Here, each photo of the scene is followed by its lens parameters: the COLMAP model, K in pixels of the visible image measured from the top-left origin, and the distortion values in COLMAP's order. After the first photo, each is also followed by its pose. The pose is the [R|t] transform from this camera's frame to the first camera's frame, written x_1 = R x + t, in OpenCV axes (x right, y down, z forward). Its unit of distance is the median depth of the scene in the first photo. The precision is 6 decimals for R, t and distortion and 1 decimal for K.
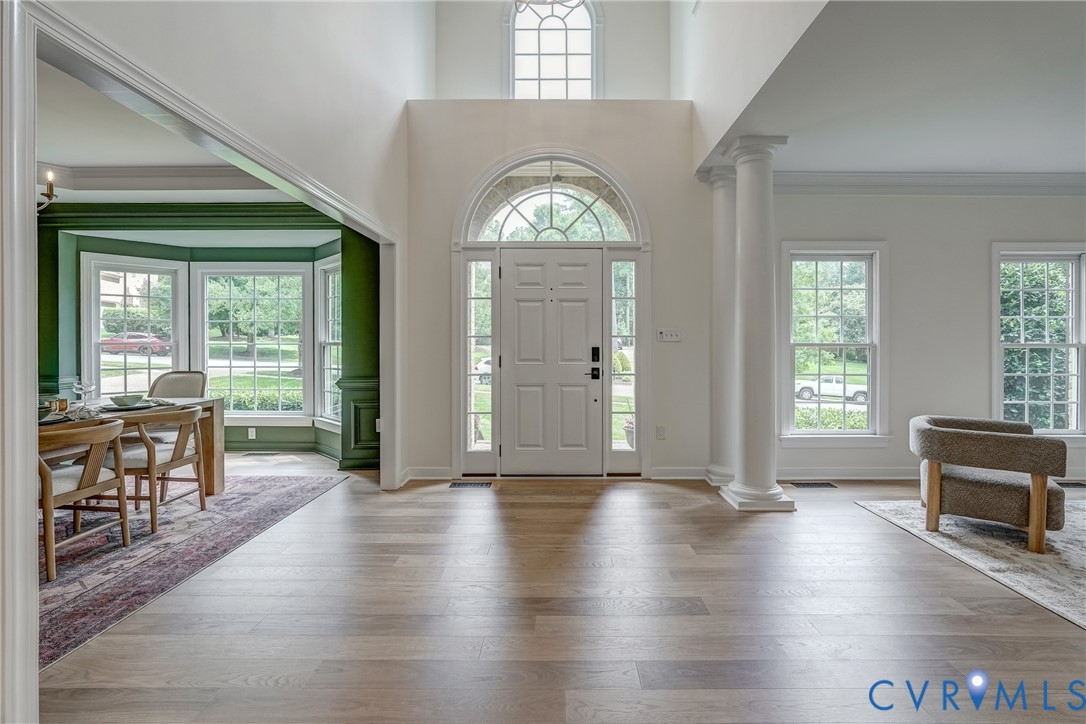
lens RADIAL K [[483.4, 0, 550.3], [0, 483.4, 345.7], [0, 0, 1]] dist [-0.007683, 0.003530]
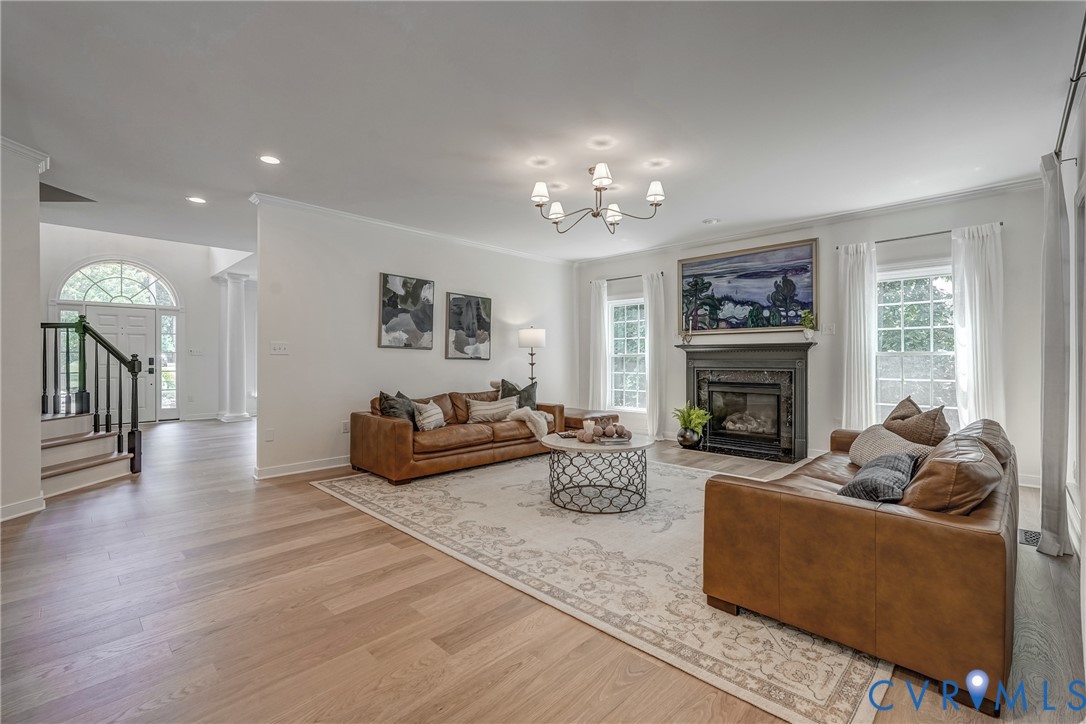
lens RADIAL K [[483.4, 0, 542.9], [0, 483.4, 353.5], [0, 0, 1]] dist [-0.007683, 0.003530]
pose [[0.693819, 0.002982, 0.720143, -0.220489], [0.008817, 0.999881, -0.012636, 0.024457], [-0.720095, 0.015117, 0.693710, -1.571918]]
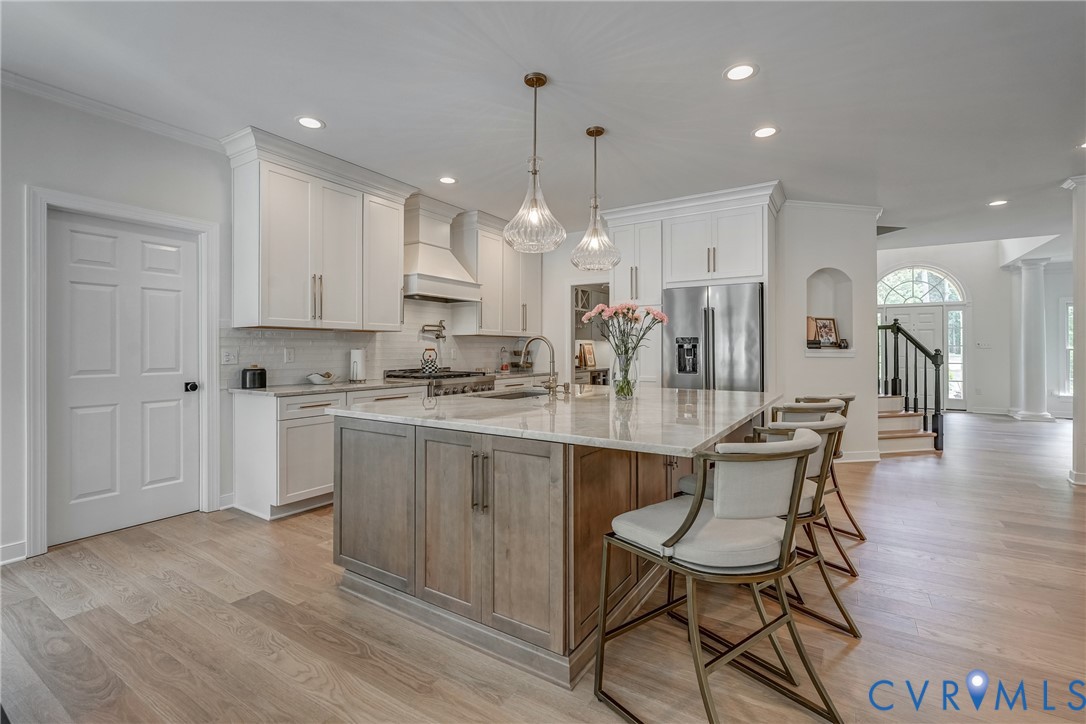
lens RADIAL K [[483.4, 0, 545.7], [0, 483.4, 349.4], [0, 0, 1]] dist [-0.007683, 0.003530]
pose [[0.857905, -0.002369, -0.513803, -0.316167], [-0.002043, 0.999966, -0.008023, 0.017167], [0.513804, 0.007933, 0.857871, -1.793924]]
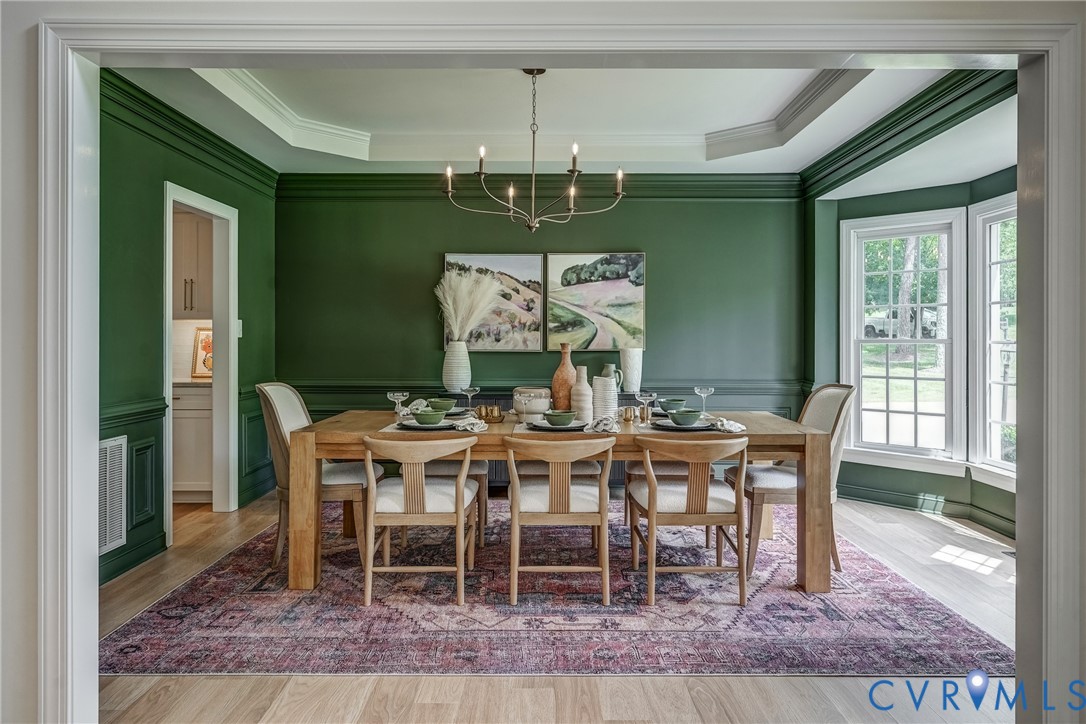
lens RADIAL K [[707.4, 0, 568.6], [0, 707.4, 336.0], [0, 0, 1]] dist [-0.003902, -0.000080]
pose [[0.018465, -0.005445, -0.999815, 0.165509], [-0.005093, 0.999972, -0.005540, -0.003465], [0.999817, 0.005195, 0.018437, 0.624378]]
